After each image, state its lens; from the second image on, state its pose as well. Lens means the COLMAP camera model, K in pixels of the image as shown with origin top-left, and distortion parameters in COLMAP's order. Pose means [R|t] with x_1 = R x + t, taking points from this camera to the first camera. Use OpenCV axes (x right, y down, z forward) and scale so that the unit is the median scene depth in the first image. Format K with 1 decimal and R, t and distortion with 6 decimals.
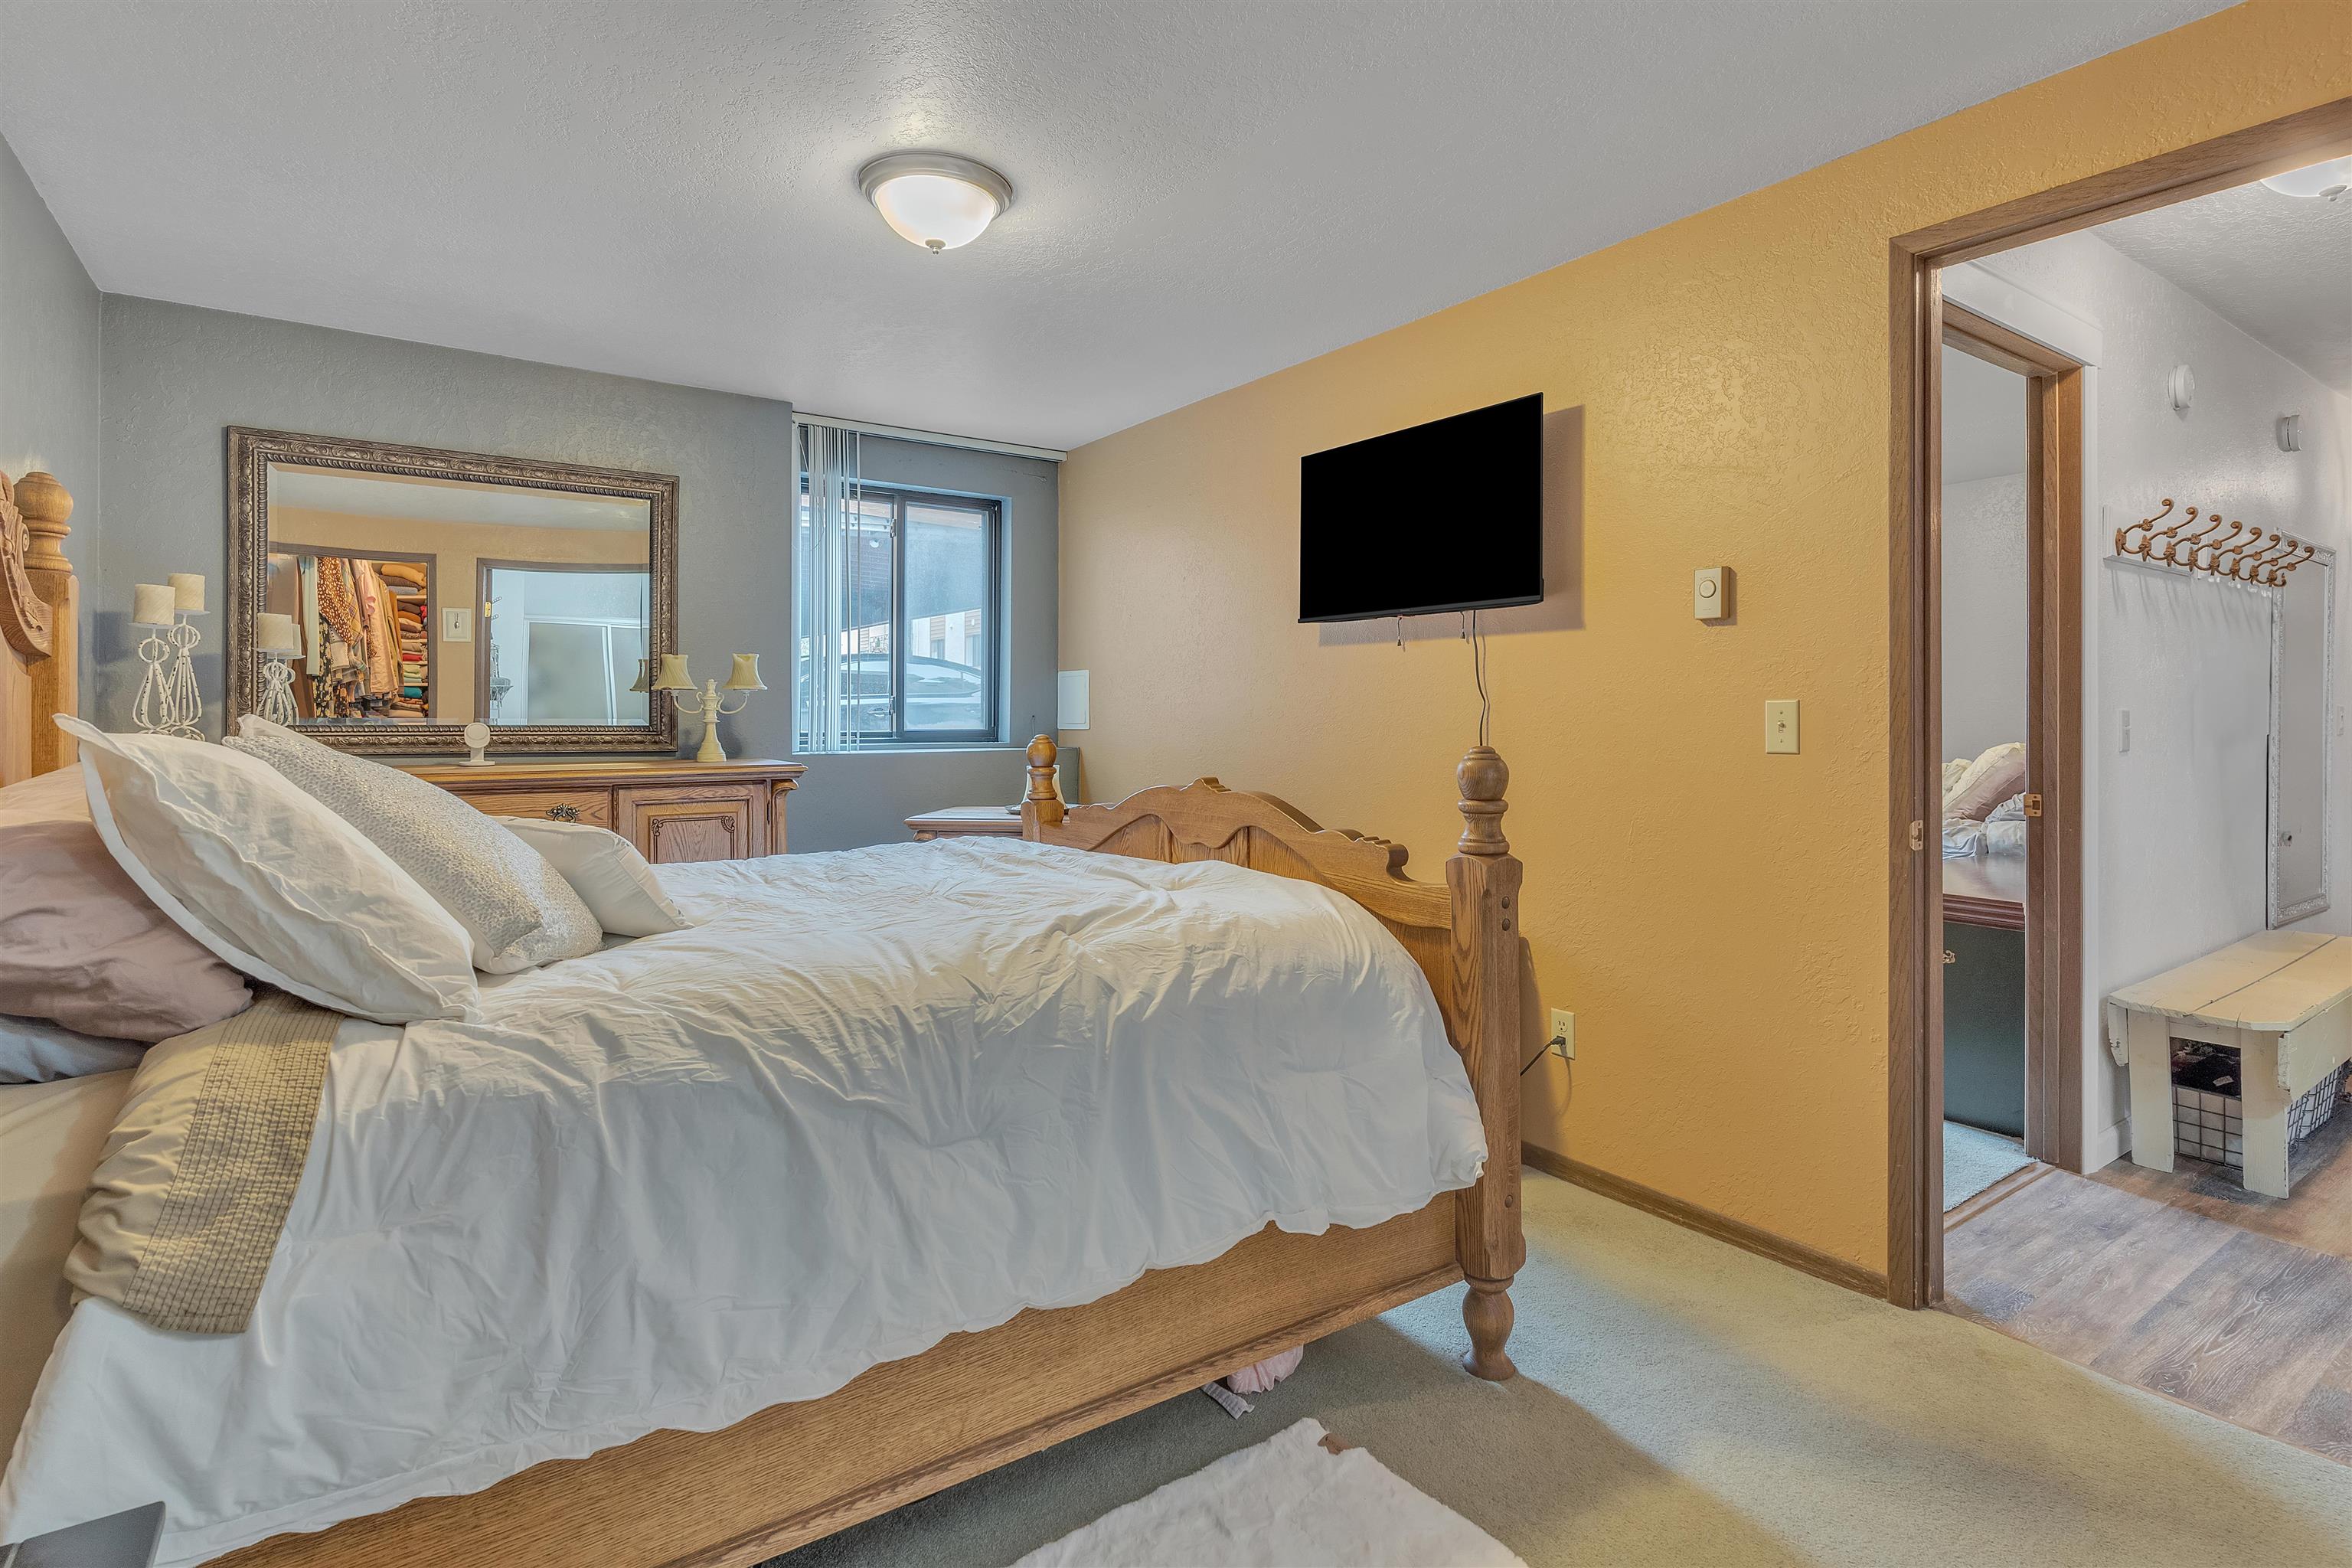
lens RADIAL K [[1160.7, 0, 1171.1], [0, 1160.7, 718.8], [0, 0, 1]] dist [0.001328, 0.000199]
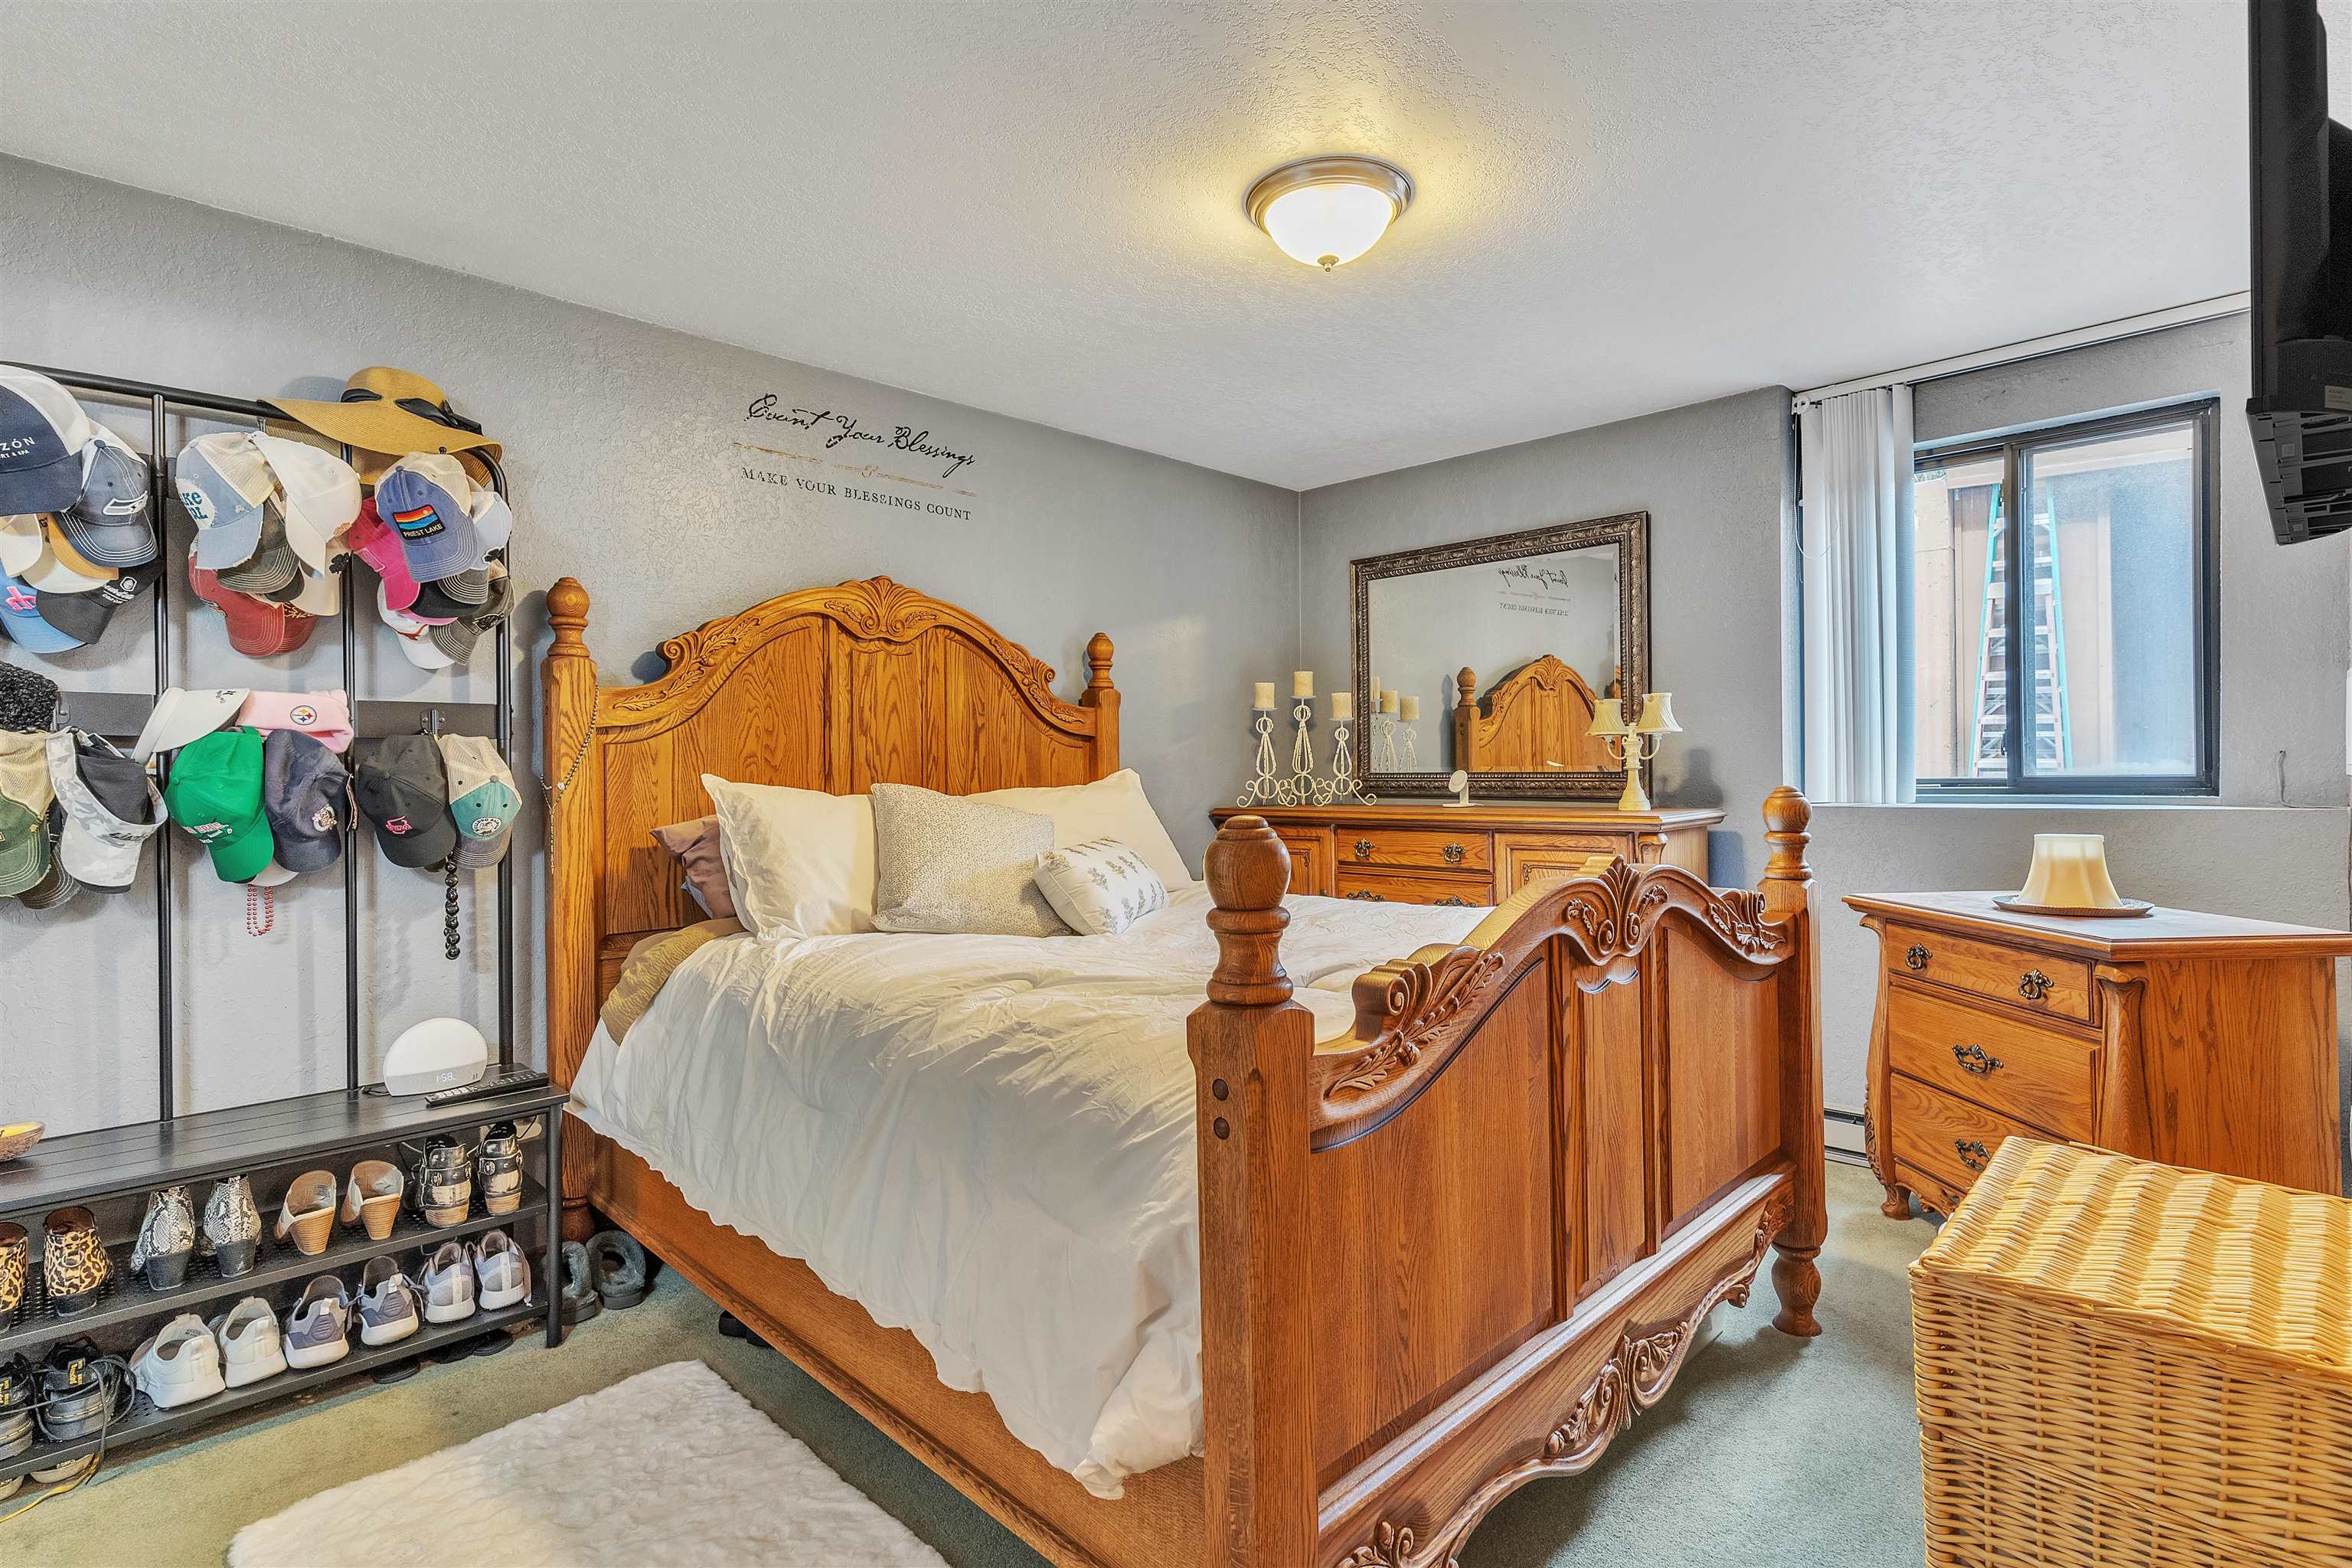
lens RADIAL K [[1139.2, 0, 1181.9], [0, 1139.2, 766.2], [0, 0, 1]] dist [0.000490, -0.001195]
pose [[0.175526, -0.005669, -0.984459, 0.486670], [0.010776, 0.999935, -0.003837, 0.000811], [0.984416, -0.009936, 0.175575, 0.518061]]
